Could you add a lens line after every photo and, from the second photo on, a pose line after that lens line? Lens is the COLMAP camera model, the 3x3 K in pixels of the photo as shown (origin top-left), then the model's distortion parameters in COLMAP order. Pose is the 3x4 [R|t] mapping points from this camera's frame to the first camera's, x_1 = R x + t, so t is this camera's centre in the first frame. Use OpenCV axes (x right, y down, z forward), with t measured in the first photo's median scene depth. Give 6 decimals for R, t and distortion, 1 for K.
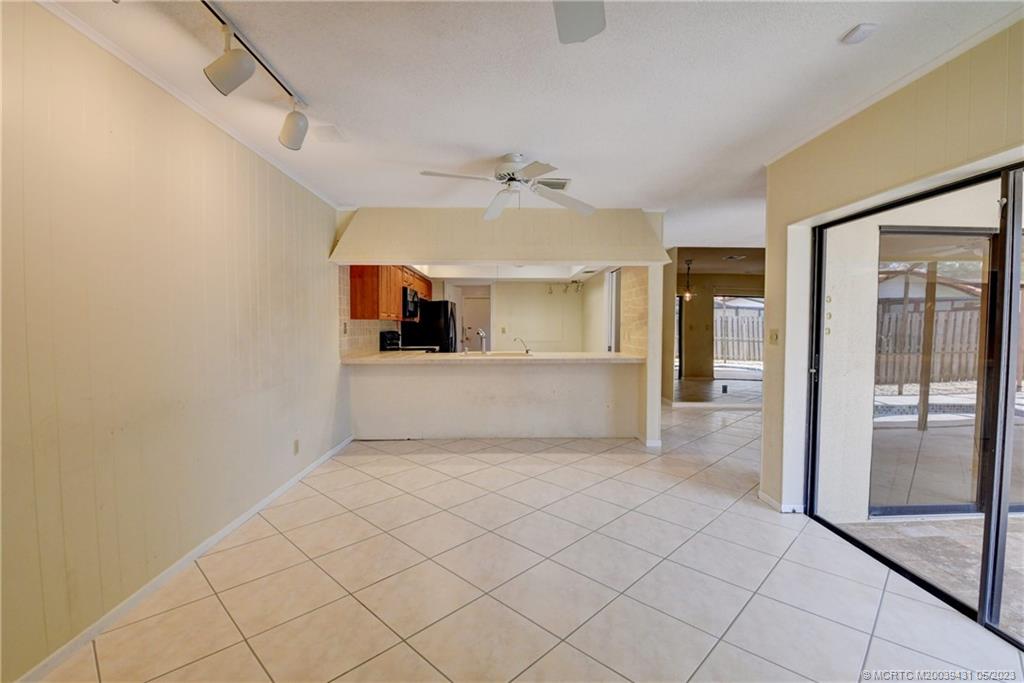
lens RADIAL K [[452.5, 0, 509.3], [0, 452.5, 342.3], [0, 0, 1]] dist [0.012829, -0.024257]
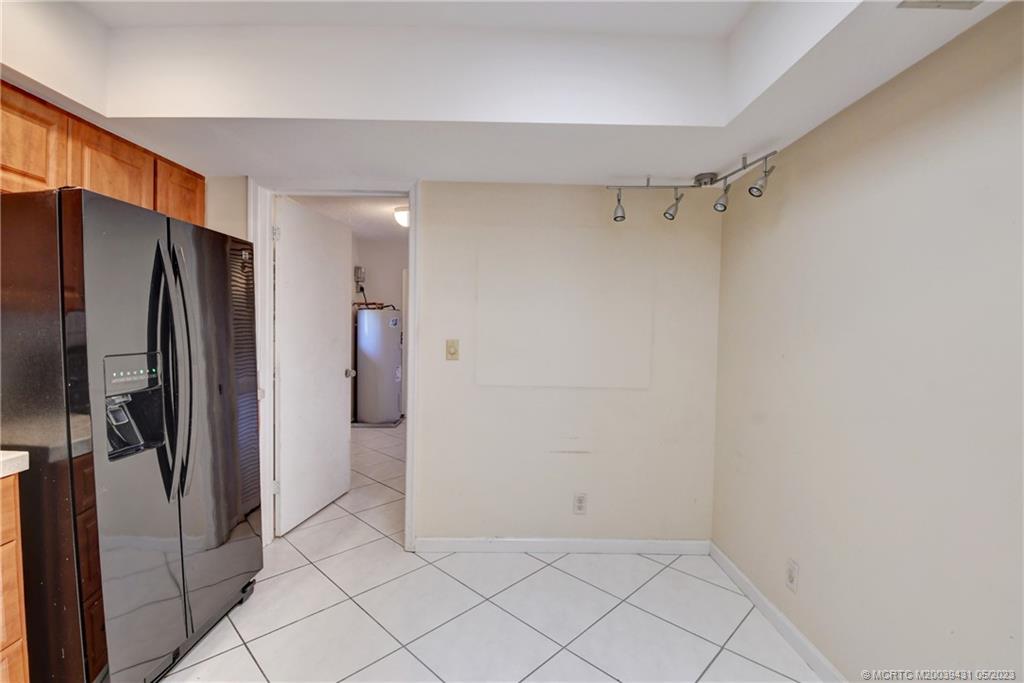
lens RADIAL K [[452.5, 0, 509.3], [0, 452.5, 342.3], [0, 0, 1]] dist [0.012829, -0.024257]
pose [[0.999839, 0.014562, -0.010471, 0.033739], [-0.014625, 0.999876, -0.005891, -0.036758], [0.010384, 0.006043, 0.999928, 0.888352]]
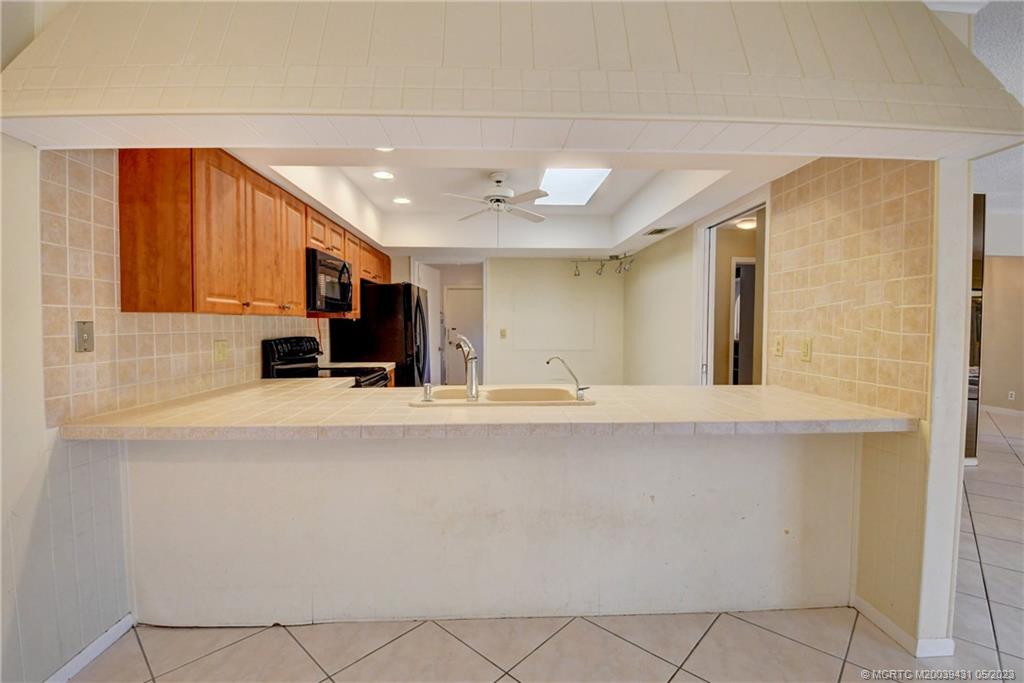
lens RADIAL K [[452.5, 0, 509.3], [0, 452.5, 342.3], [0, 0, 1]] dist [0.012829, -0.024257]
pose [[0.999733, -0.001698, 0.023042, -0.024129], [0.001663, 0.999997, 0.001532, -0.018309], [-0.023045, -0.001494, 0.999733, 0.446054]]
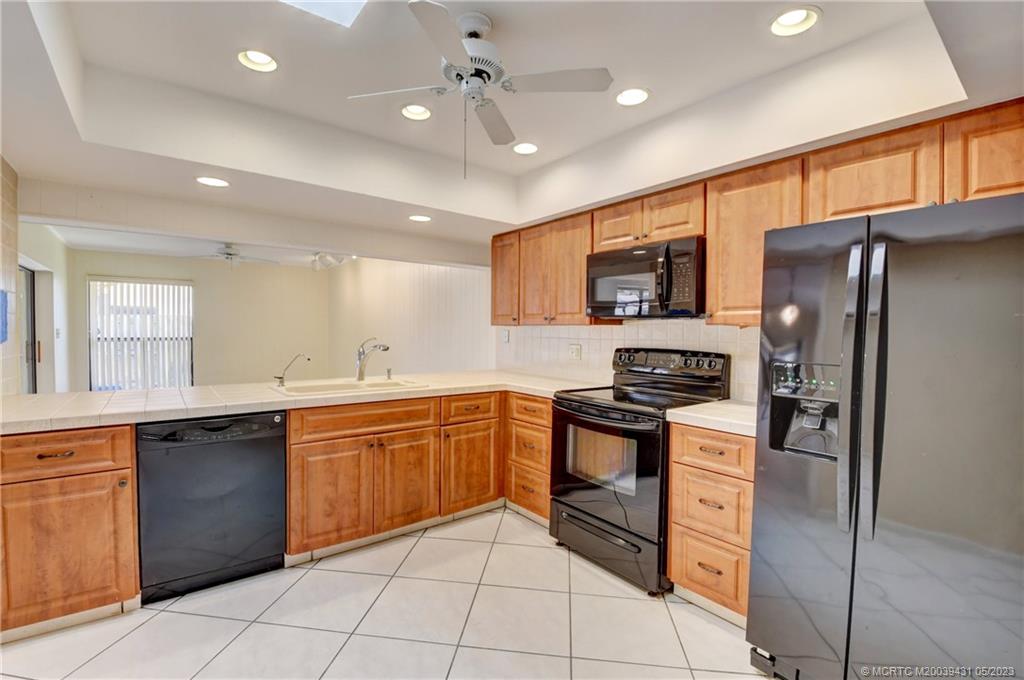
lens RADIAL K [[452.5, 0, 509.3], [0, 452.5, 340.8], [0, 0, 1]] dist [0.012829, -0.024257]
pose [[-0.796727, 0.005854, -0.604312, 0.111110], [-0.033736, 0.997963, 0.054145, -0.048326], [0.603398, 0.063526, -0.794906, 1.179652]]
